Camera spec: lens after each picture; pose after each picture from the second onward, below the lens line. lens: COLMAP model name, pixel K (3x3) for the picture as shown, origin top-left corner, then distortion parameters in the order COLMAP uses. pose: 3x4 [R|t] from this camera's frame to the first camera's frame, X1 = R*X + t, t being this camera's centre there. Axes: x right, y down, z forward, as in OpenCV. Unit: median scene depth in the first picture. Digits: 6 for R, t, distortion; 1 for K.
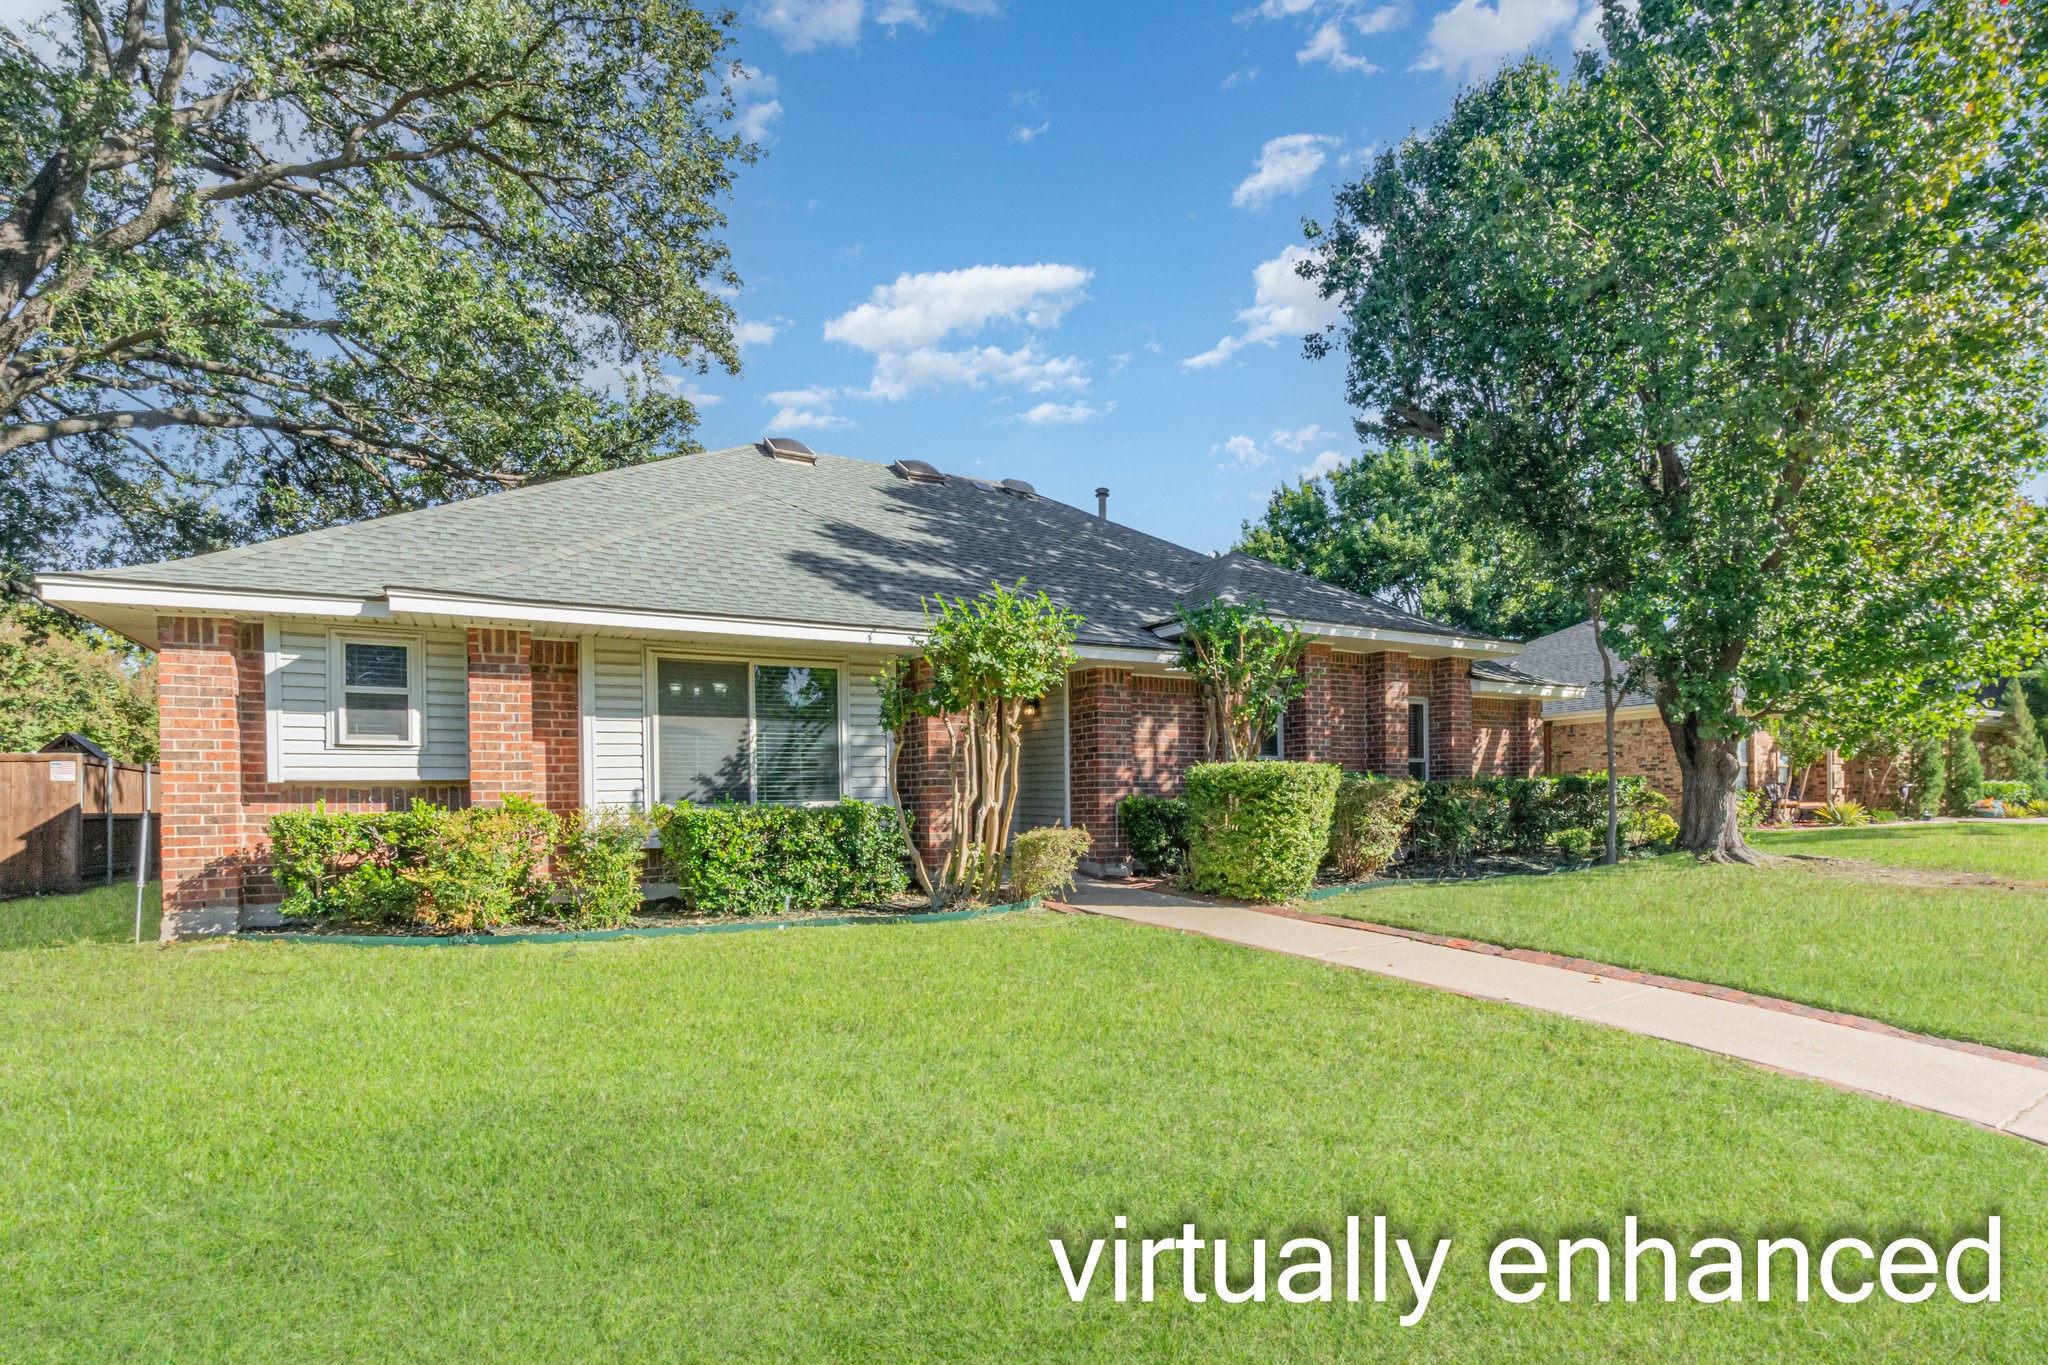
lens RADIAL K [[963.6, 0, 1024.0], [0, 963.6, 682.5], [0, 0, 1]] dist [-0.005877, -0.001056]
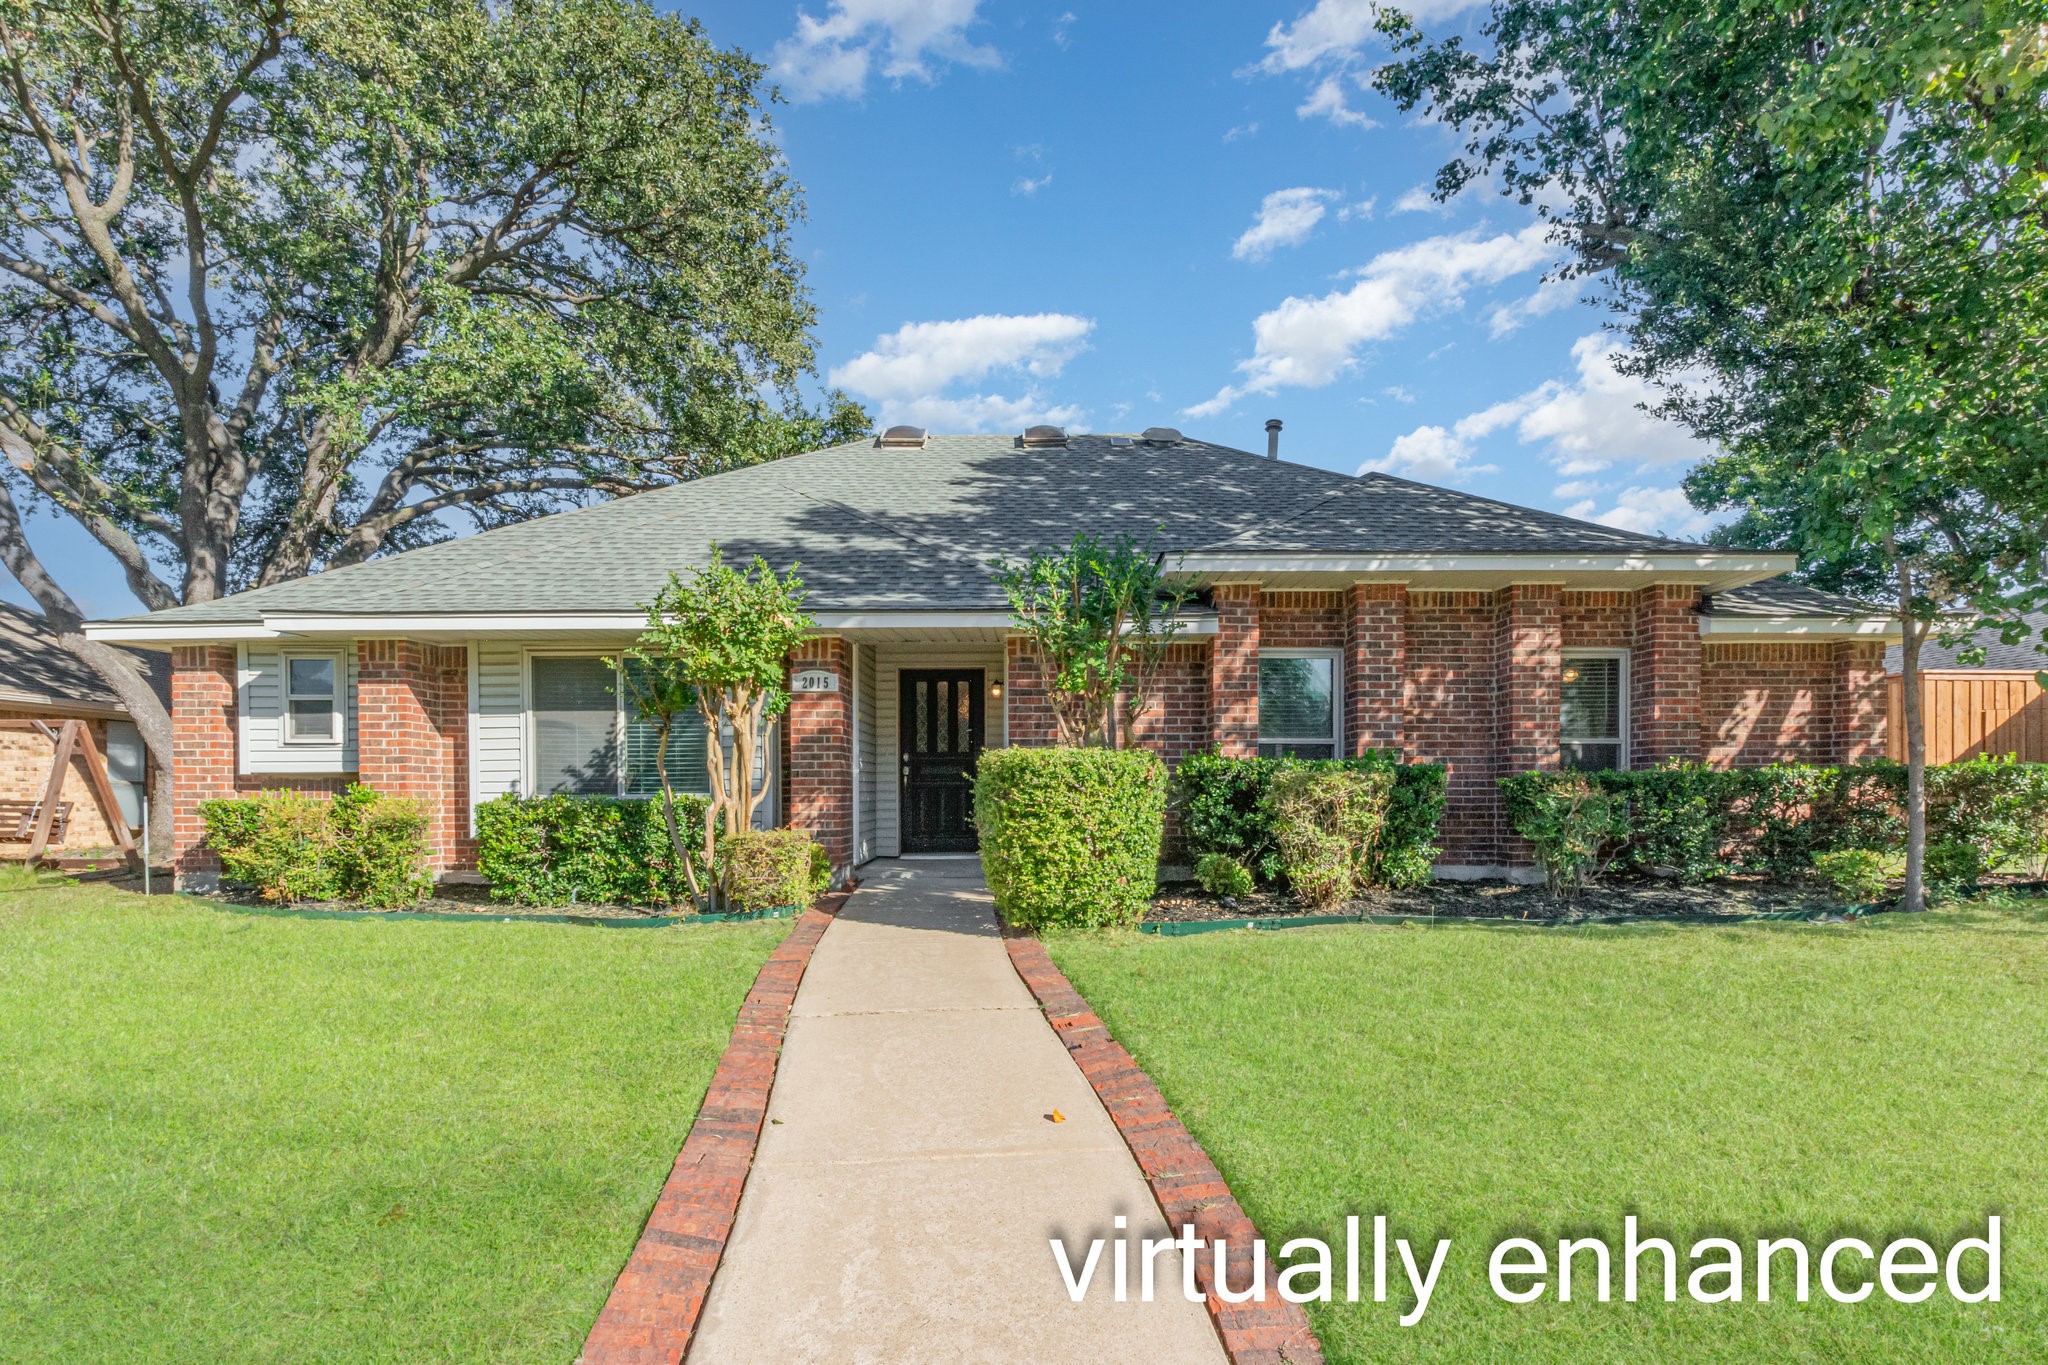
lens RADIAL K [[963.6, 0, 1024.0], [0, 963.6, 682.5], [0, 0, 1]] dist [-0.005877, -0.001056]
pose [[0.879114, -0.042923, -0.474675, 0.620198], [0.049912, 0.998751, 0.002125, 0.028824], [0.473992, -0.025560, 0.880158, 0.336964]]
